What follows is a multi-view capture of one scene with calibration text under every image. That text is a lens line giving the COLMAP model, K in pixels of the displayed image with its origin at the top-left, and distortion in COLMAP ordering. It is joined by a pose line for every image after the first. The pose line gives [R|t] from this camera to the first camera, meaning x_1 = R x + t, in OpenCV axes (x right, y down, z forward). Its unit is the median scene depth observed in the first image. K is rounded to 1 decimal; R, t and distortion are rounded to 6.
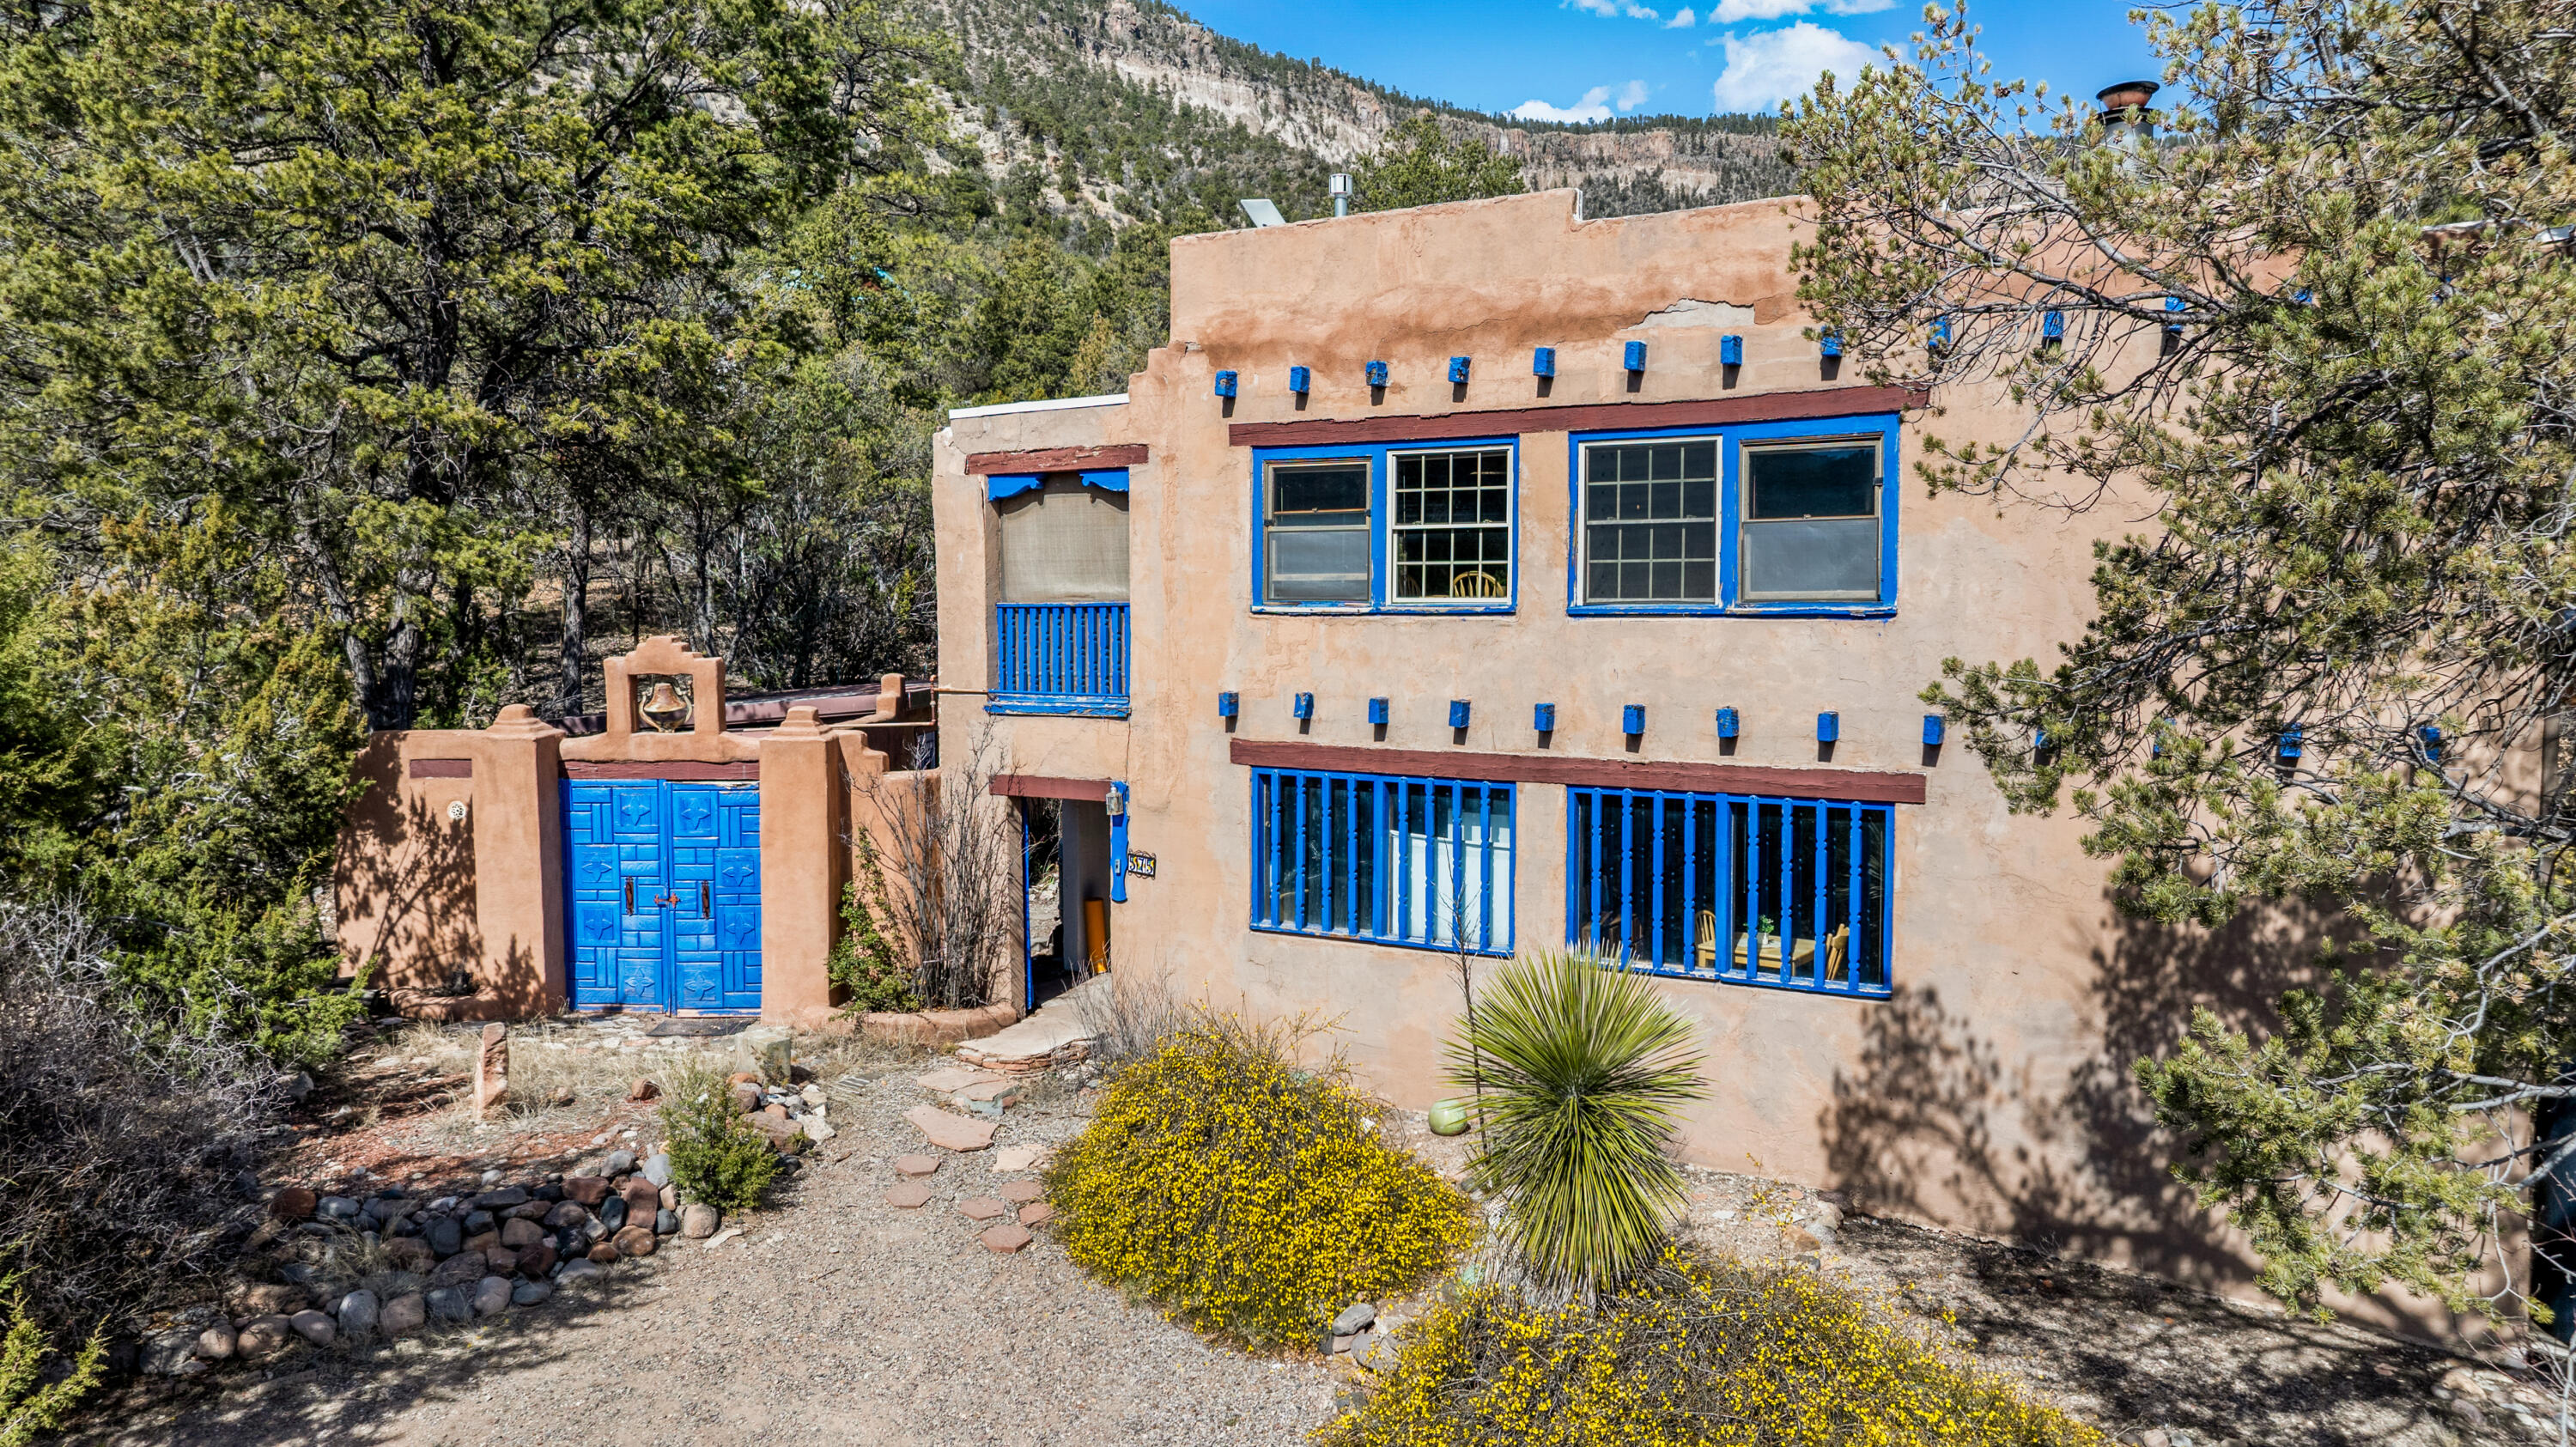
lens RADIAL K [[1823.1, 0, 1300.1], [0, 1823.1, 683.0], [0, 0, 1]] dist [-0.032239, 0.035223]
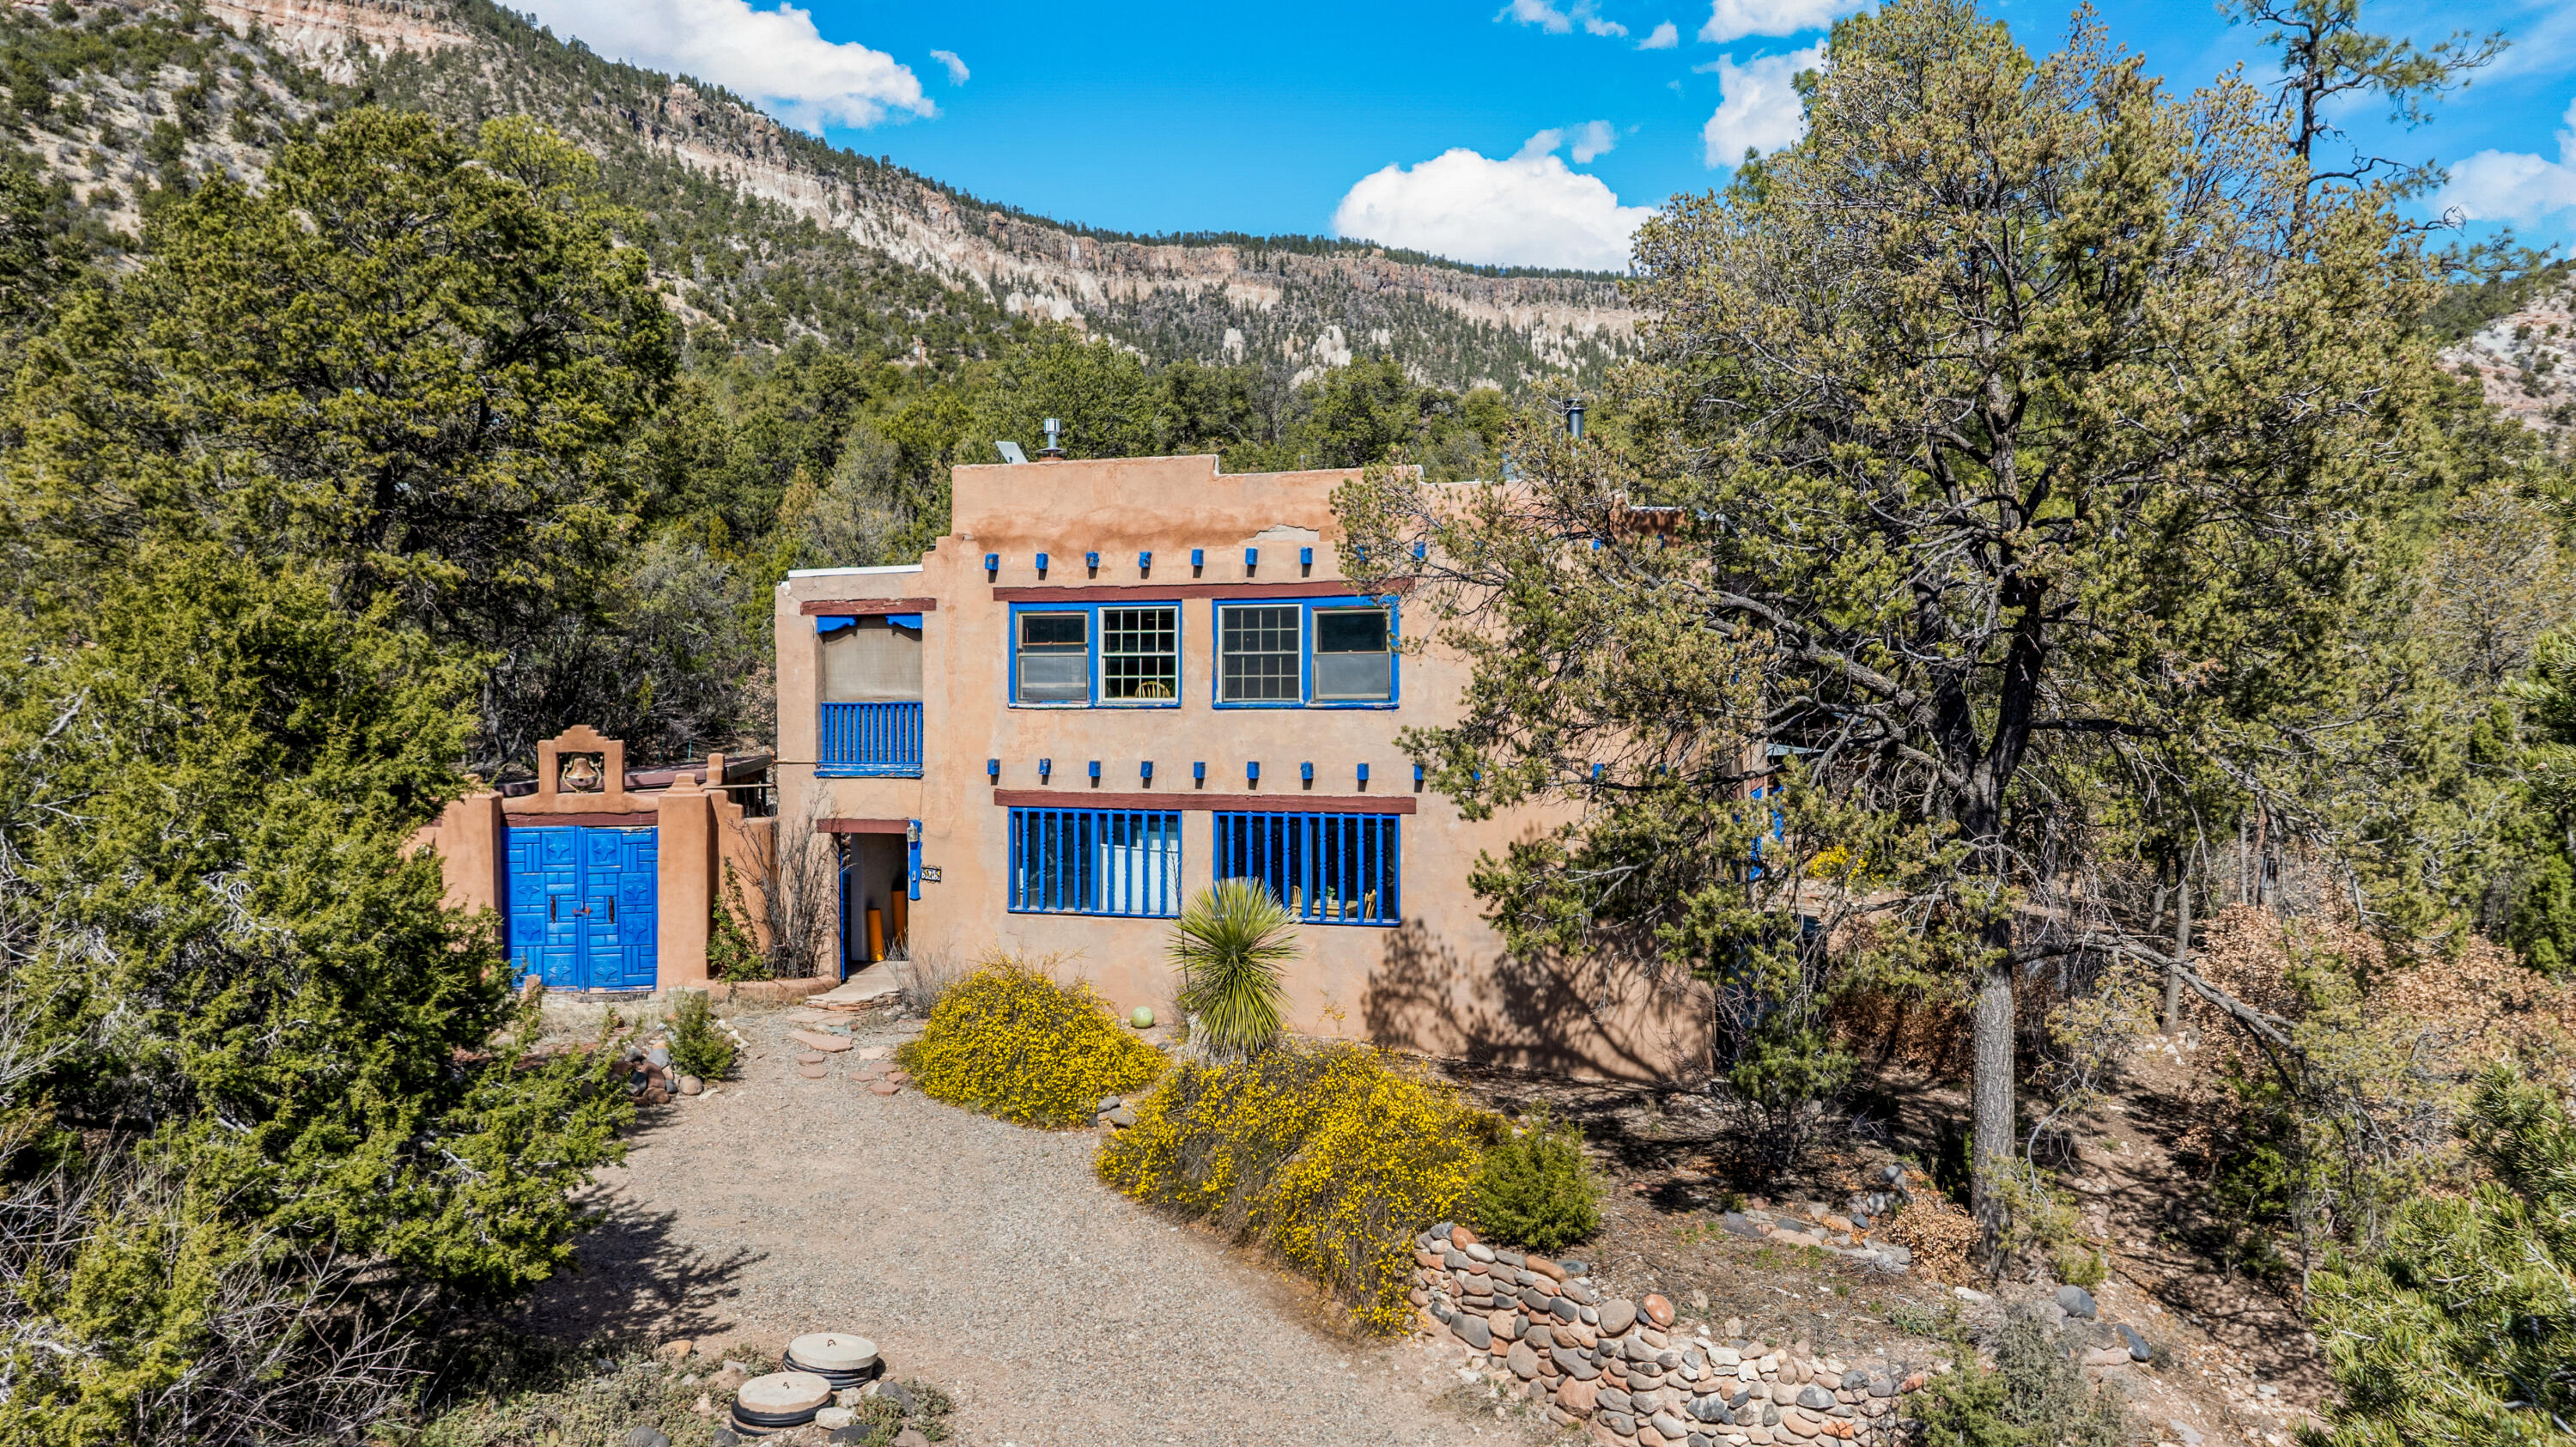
lens RADIAL K [[1823.1, 0, 1297.9], [0, 1823.1, 699.0], [0, 0, 1]] dist [-0.032239, 0.035223]
pose [[0.972932, -0.001145, 0.231088, -0.142245], [0.011668, 0.998956, -0.044173, 0.024798], [-0.230796, 0.045673, 0.971930, -0.560730]]
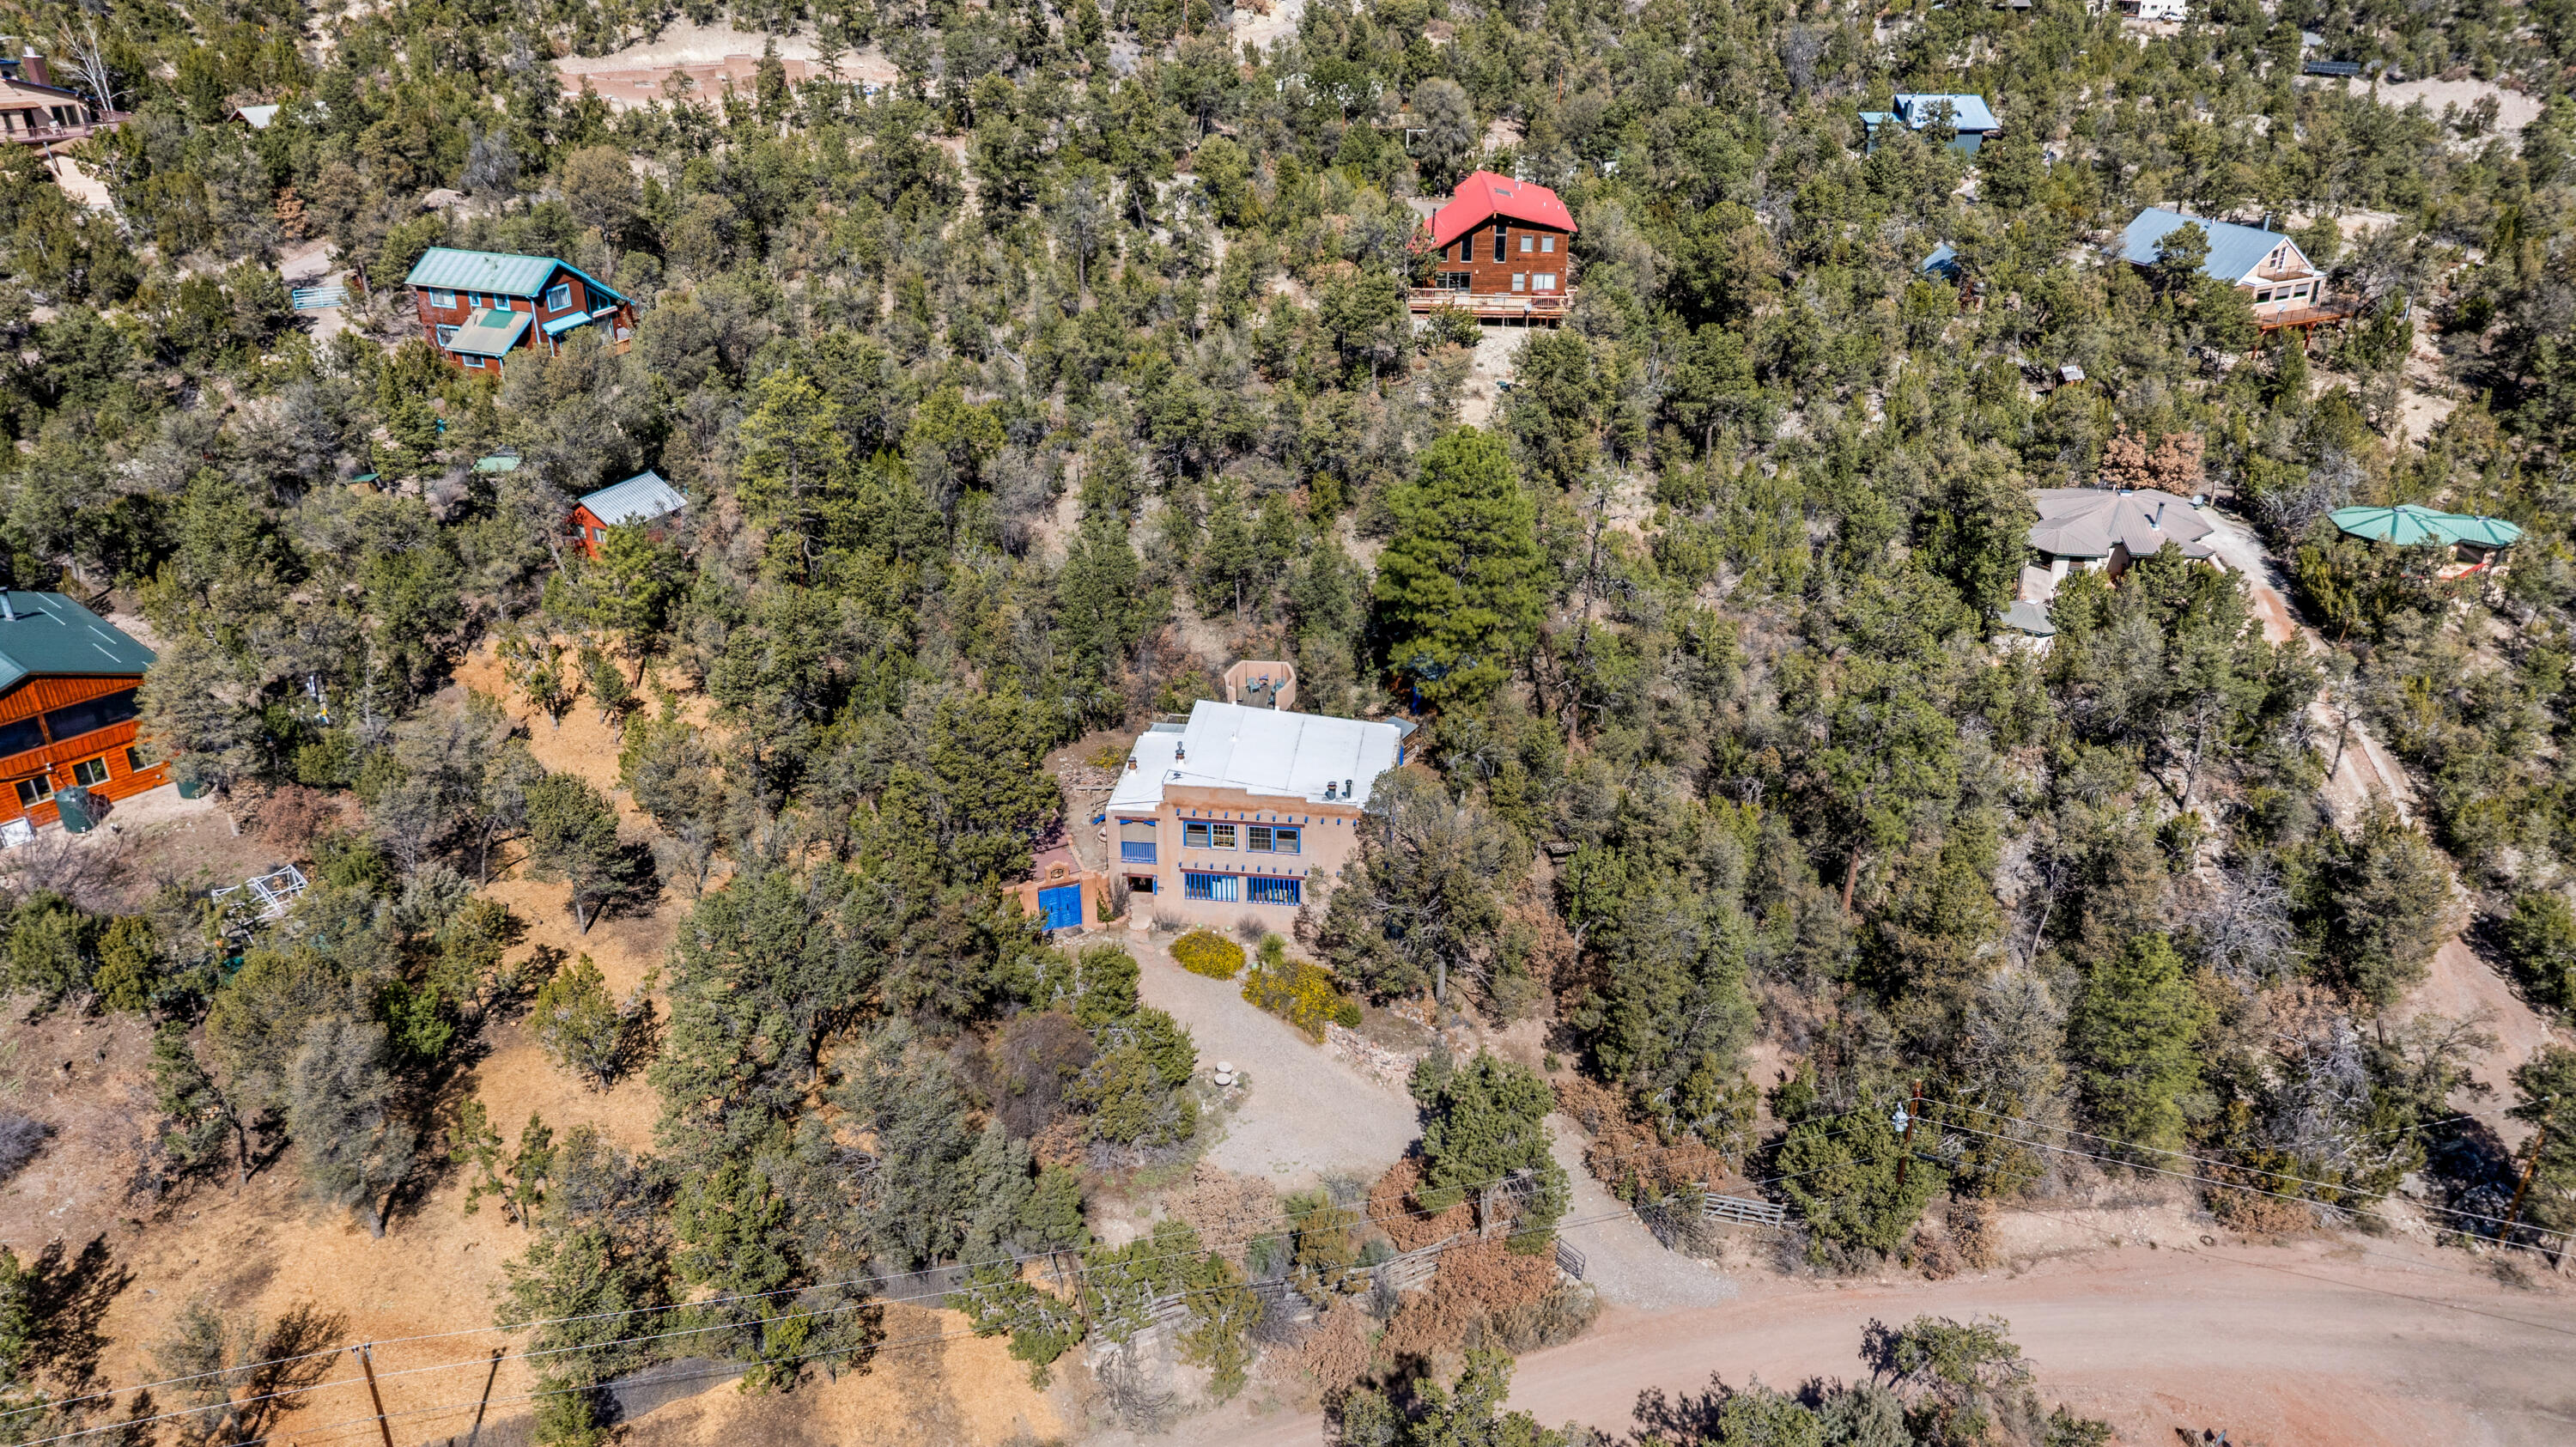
lens RADIAL K [[1823.1, 0, 1276.3], [0, 1823.1, 730.1], [0, 0, 1]] dist [-0.032239, 0.035223]
pose [[0.913224, -0.179983, 0.365552, -1.634347], [0.016713, 0.912943, 0.407744, -2.472592], [-0.407115, -0.366252, 0.836730, -3.385236]]
